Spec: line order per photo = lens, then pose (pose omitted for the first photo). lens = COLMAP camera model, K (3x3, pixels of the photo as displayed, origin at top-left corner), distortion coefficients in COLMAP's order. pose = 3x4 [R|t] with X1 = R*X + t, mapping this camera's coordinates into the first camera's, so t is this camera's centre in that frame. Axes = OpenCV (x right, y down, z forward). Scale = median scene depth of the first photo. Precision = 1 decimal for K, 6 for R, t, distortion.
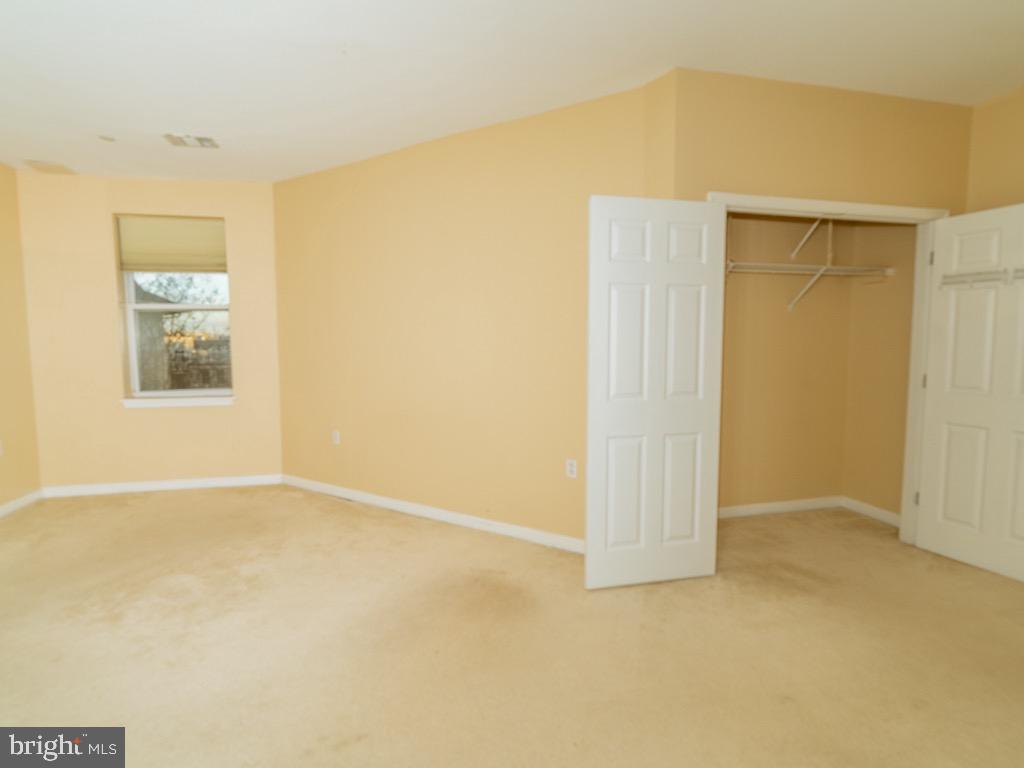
lens RADIAL K [[539.6, 0, 512.0], [0, 539.6, 384.0], [0, 0, 1]] dist [-0.003503, 0.001110]
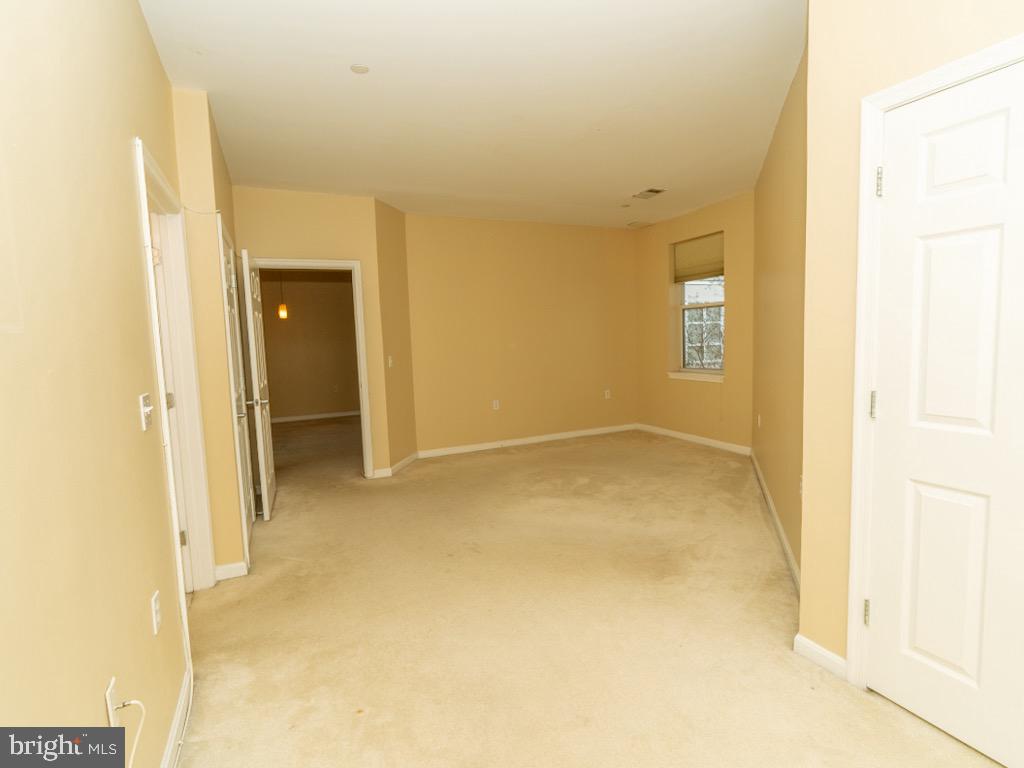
lens RADIAL K [[539.6, 0, 512.0], [0, 539.6, 384.0], [0, 0, 1]] dist [-0.003503, 0.001110]
pose [[0.169181, 0.085120, -0.981902, 0.638034], [-0.056319, 0.995471, 0.076593, -0.027554], [0.983975, 0.042342, 0.173209, 0.331584]]
